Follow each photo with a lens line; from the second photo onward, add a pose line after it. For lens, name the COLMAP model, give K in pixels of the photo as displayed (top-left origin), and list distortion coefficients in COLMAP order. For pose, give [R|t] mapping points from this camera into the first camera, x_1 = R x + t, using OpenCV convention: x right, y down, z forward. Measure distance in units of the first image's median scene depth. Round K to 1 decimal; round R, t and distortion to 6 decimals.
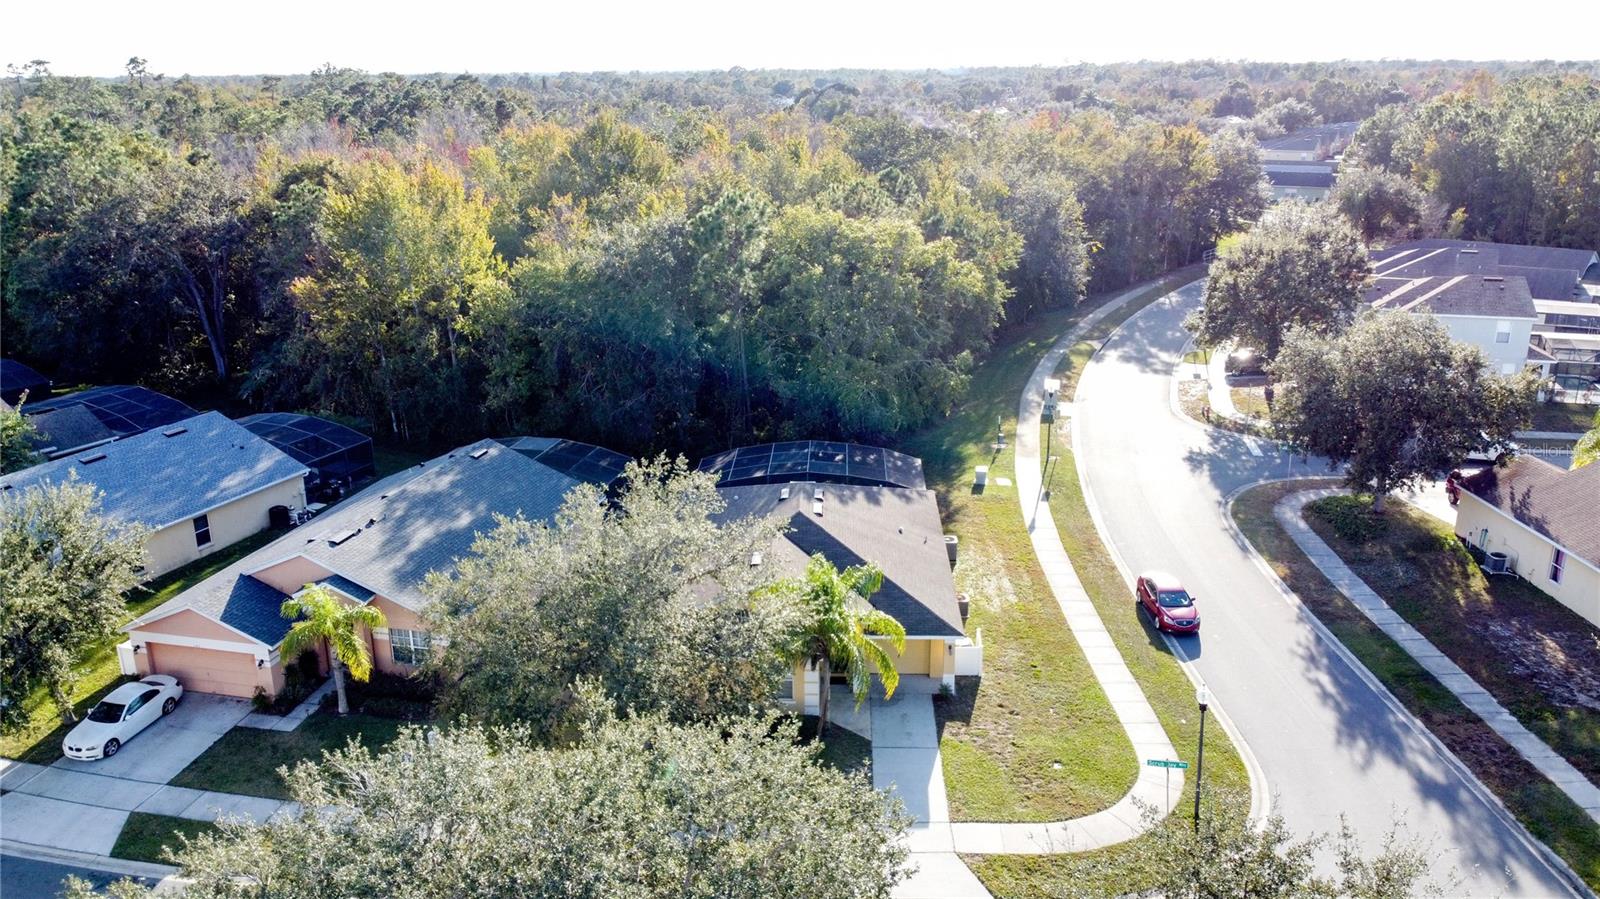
lens RADIAL K [[1152.6, 0, 800.0], [0, 1152.6, 449.5], [0, 0, 1]] dist [-0.009154, -0.002385]
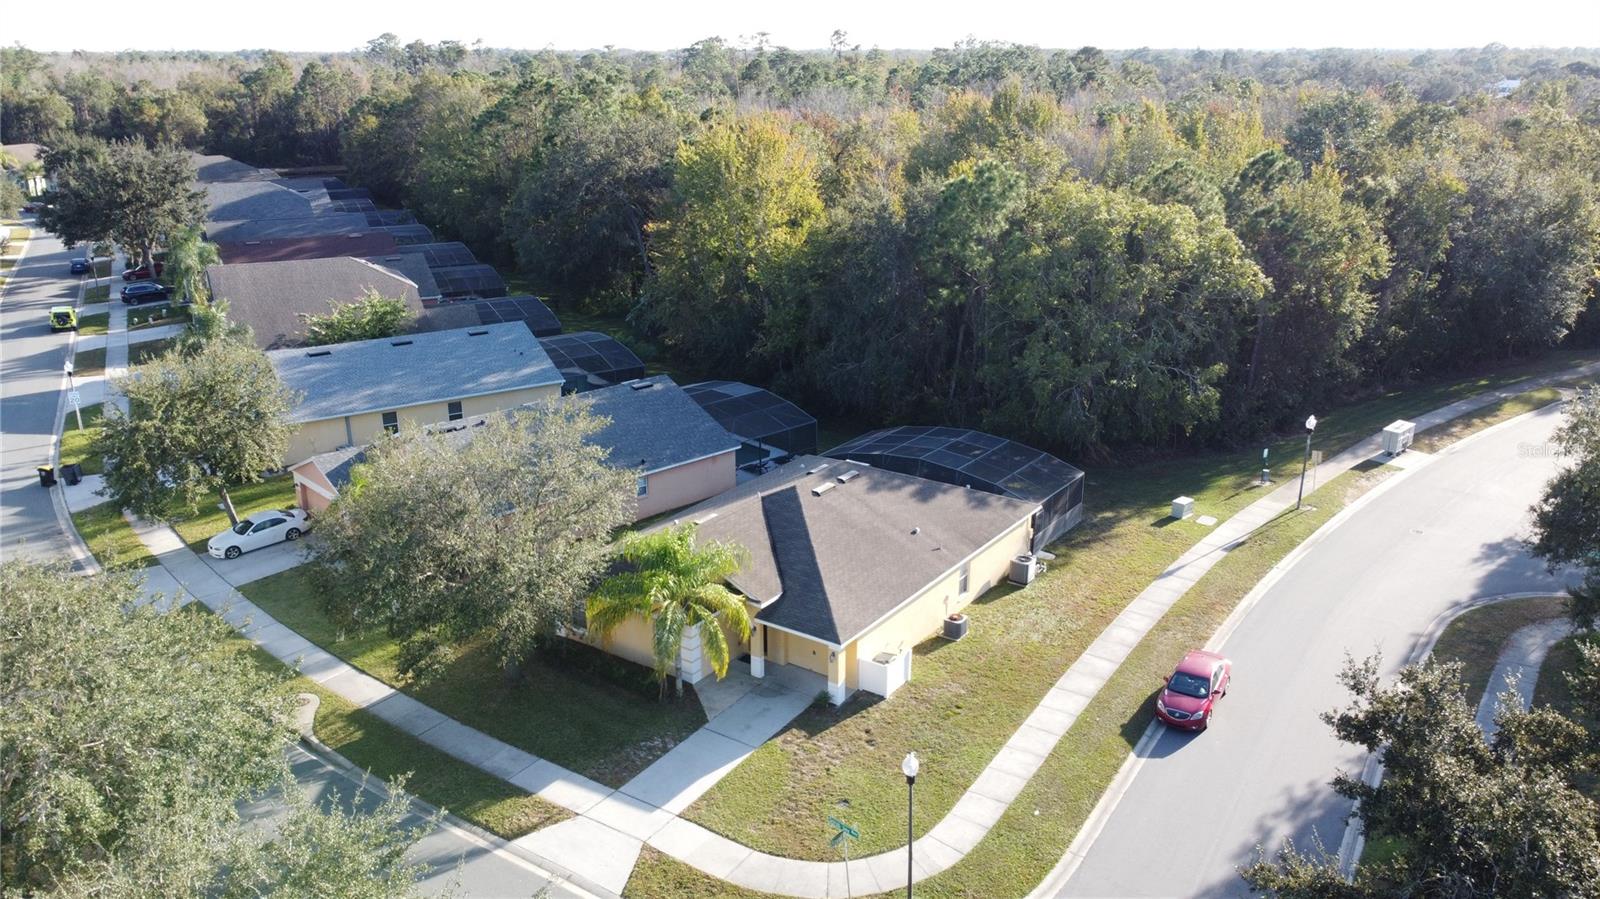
lens RADIAL K [[1152.6, 0, 800.0], [0, 1152.6, 449.5], [0, 0, 1]] dist [-0.009154, -0.002385]
pose [[0.847310, 0.179254, -0.499934, 0.453927], [-0.169124, 0.983385, 0.065960, -0.038678], [0.503451, 0.028662, 0.863548, 0.156655]]
